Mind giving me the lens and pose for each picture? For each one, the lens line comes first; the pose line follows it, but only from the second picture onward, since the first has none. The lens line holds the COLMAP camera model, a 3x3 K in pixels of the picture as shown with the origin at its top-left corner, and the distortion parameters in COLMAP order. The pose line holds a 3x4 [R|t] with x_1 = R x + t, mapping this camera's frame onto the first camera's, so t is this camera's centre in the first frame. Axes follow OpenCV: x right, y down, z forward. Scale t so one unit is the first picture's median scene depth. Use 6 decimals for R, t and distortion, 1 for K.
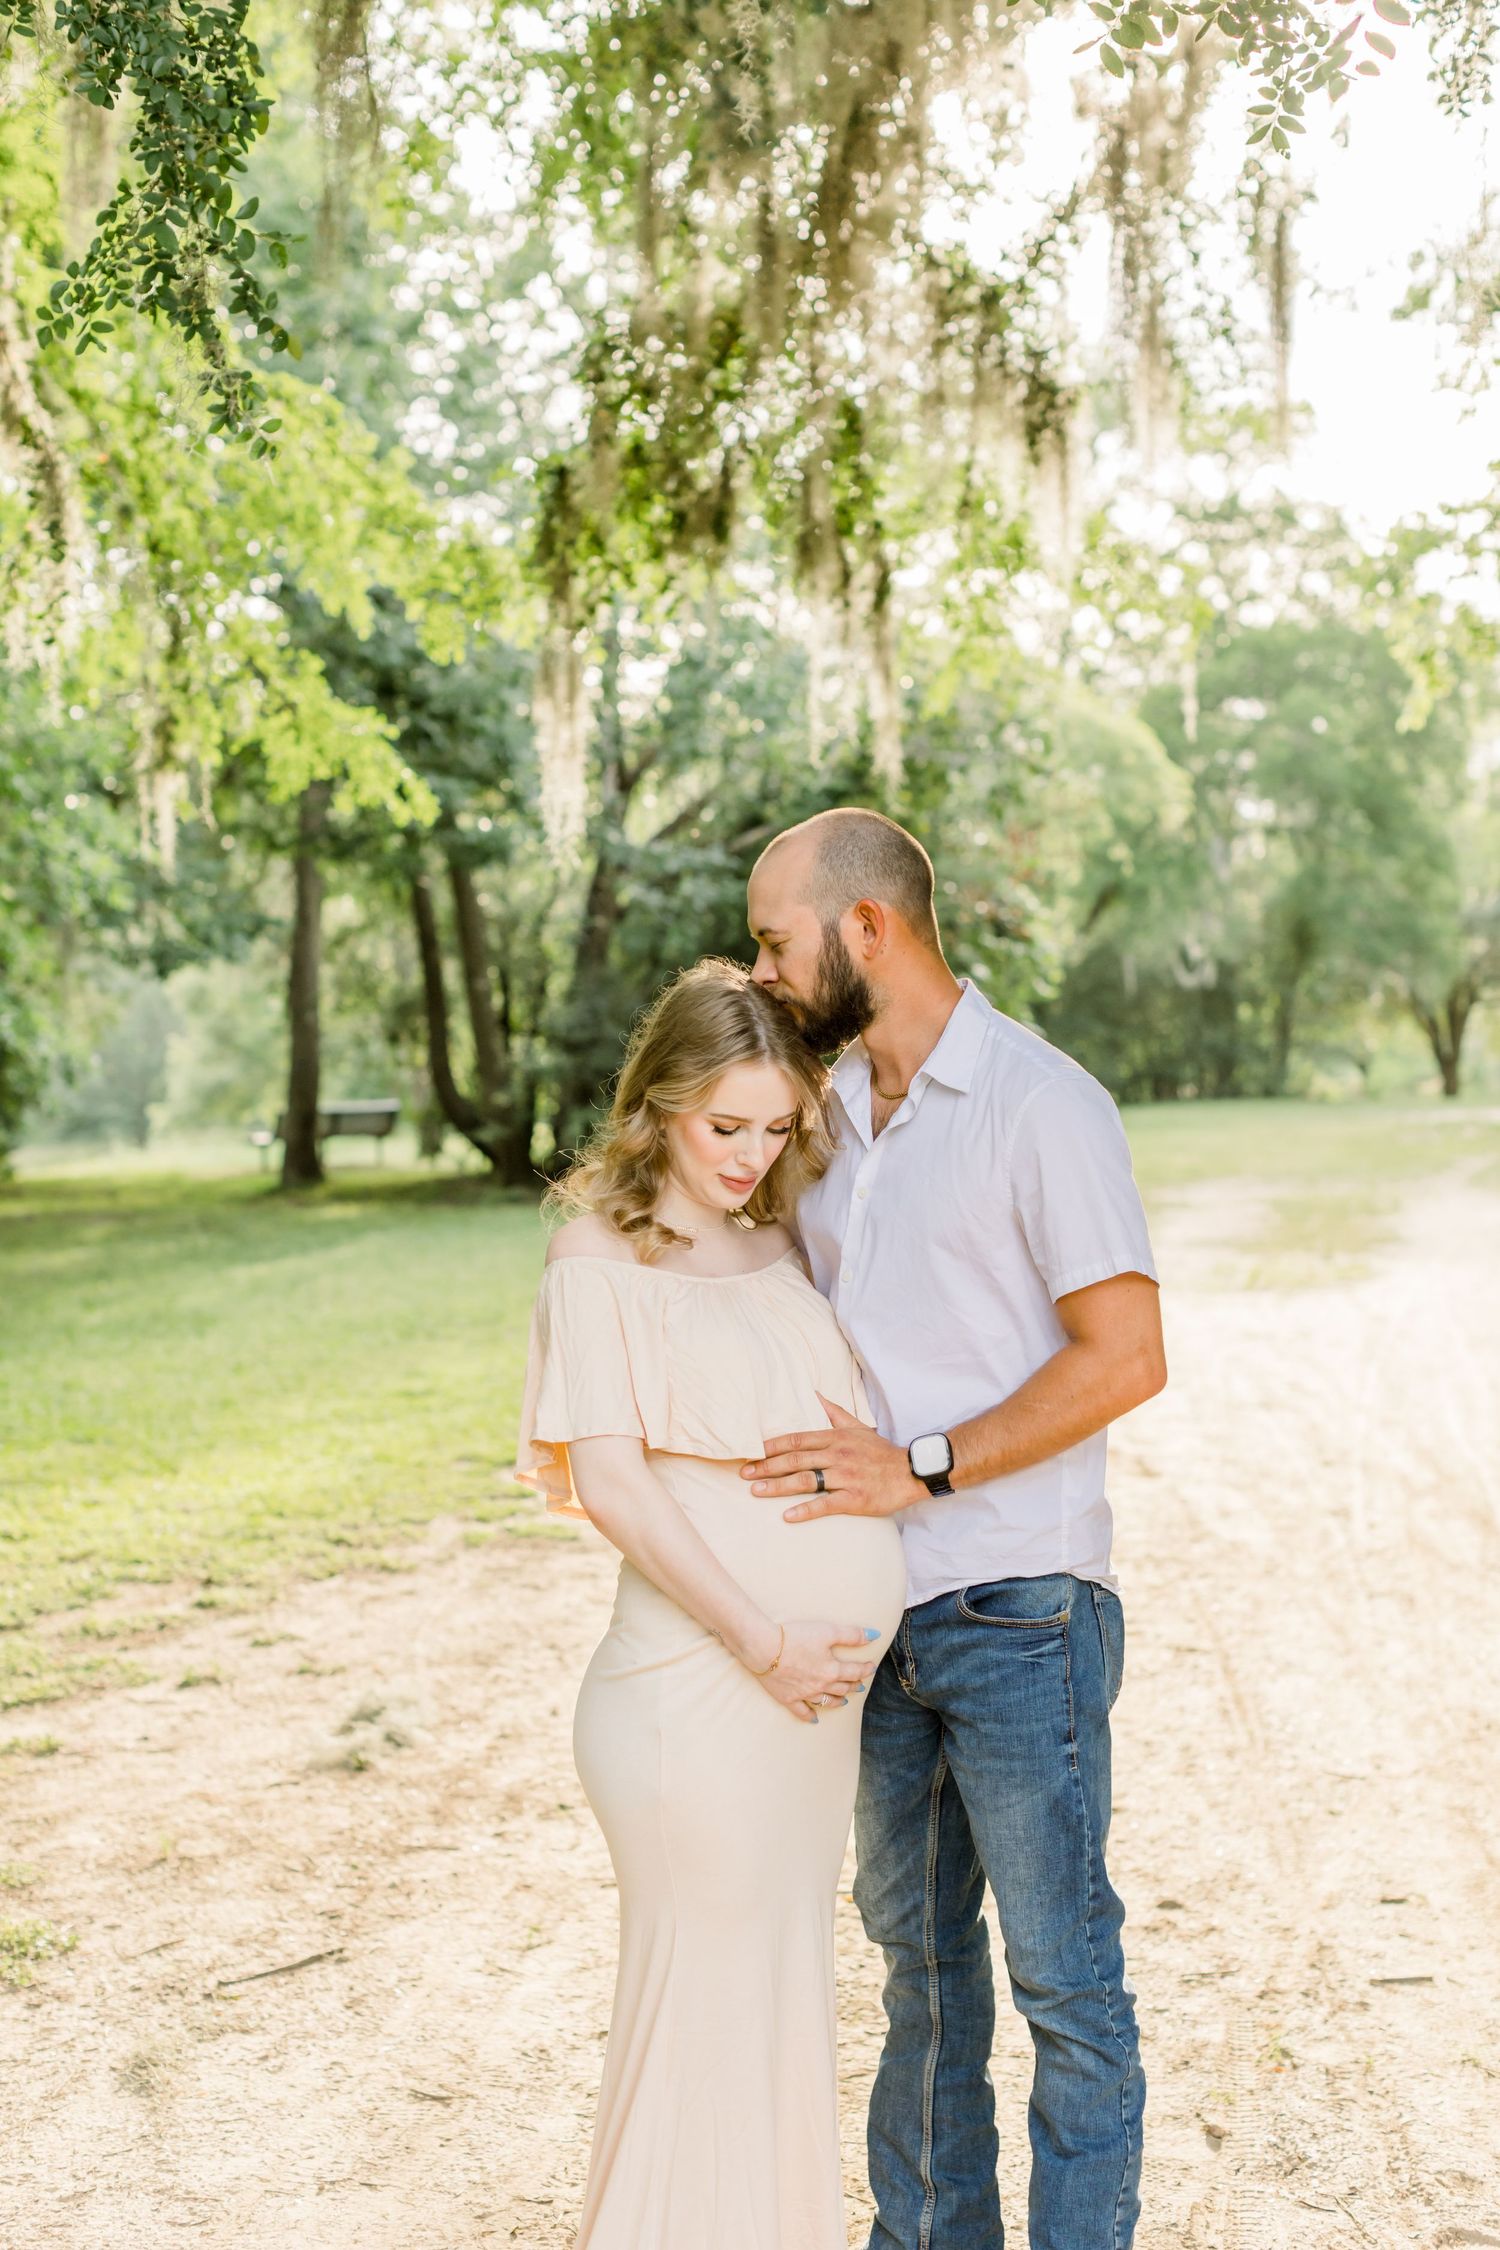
lens RADIAL K [[3252.3, 0, 734.2], [0, 3252.3, 1173.4], [0, 0, 1]] dist [0.027151, 0.000000]
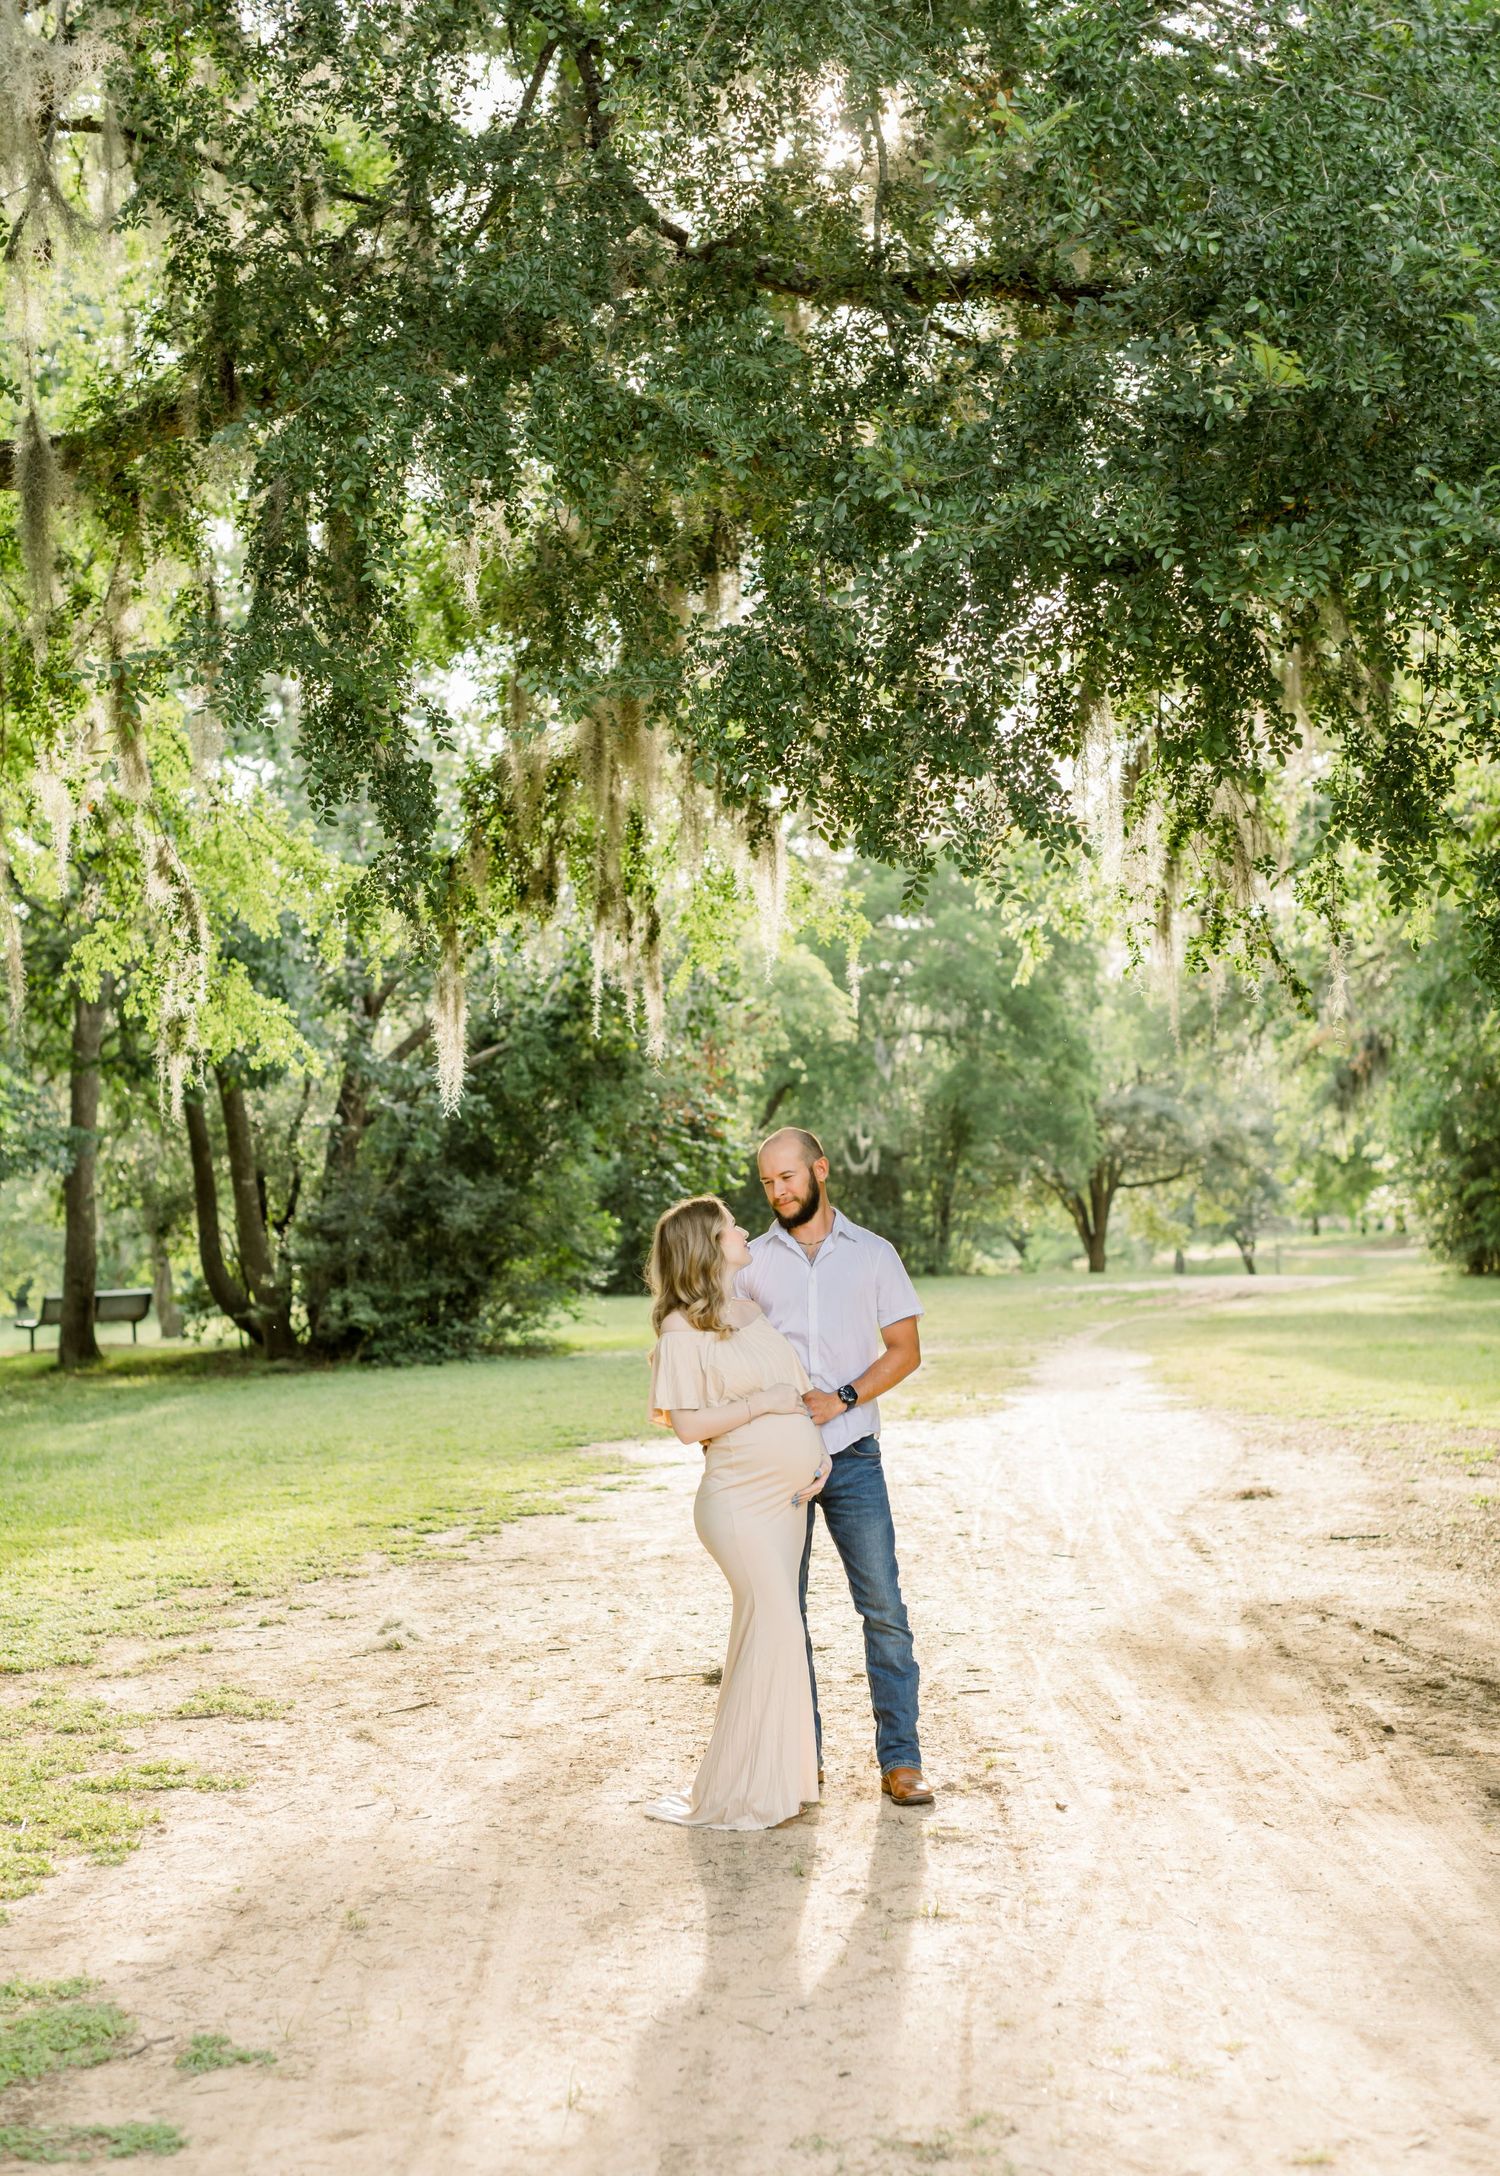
lens RADIAL K [[3252.2, 0, 755.9], [0, 3252.2, 1154.6], [0, 0, 1]] dist [0.026593, 0.000000]
pose [[0.994160, -0.010295, 0.107426, -0.070359], [0.017011, 0.997944, -0.061798, 0.018893], [-0.106569, 0.063264, 0.992291, -0.497490]]
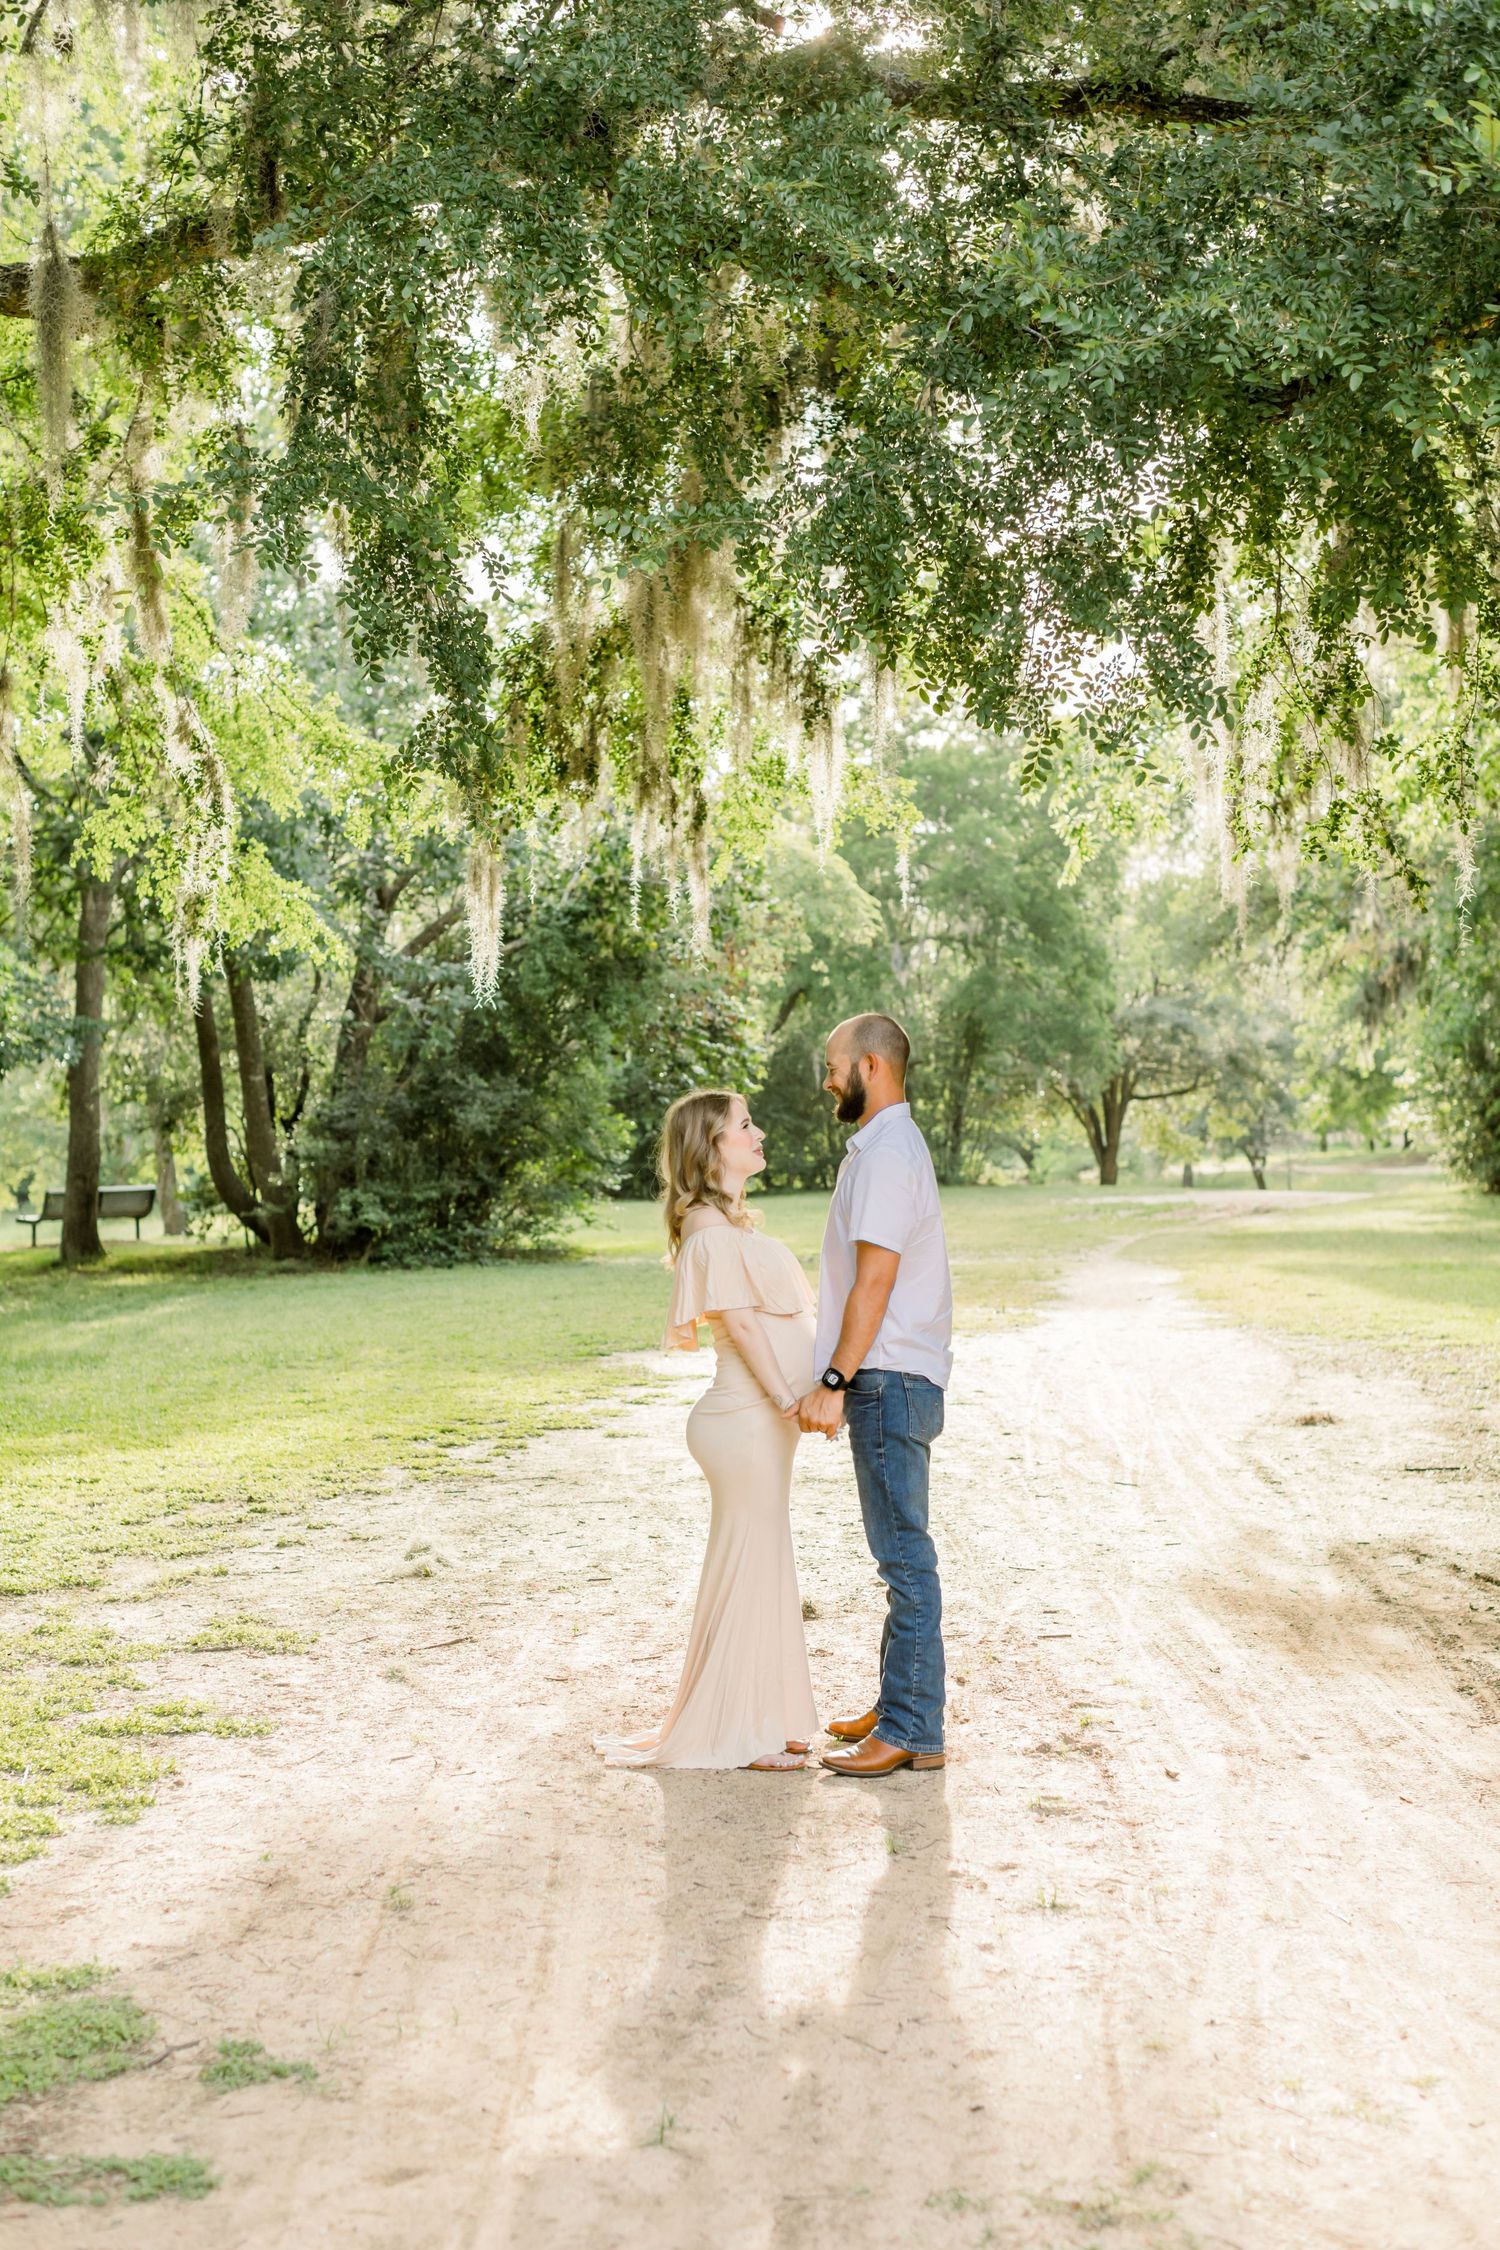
lens RADIAL K [[3252.3, 0, 753.1], [0, 3252.3, 1150.9], [0, 0, 1]] dist [0.027151, 0.000000]
pose [[0.994347, 0.003758, 0.106114, -0.081600], [-0.000126, 0.999414, -0.034216, 0.016817], [-0.106181, 0.034010, 0.993765, -0.415408]]
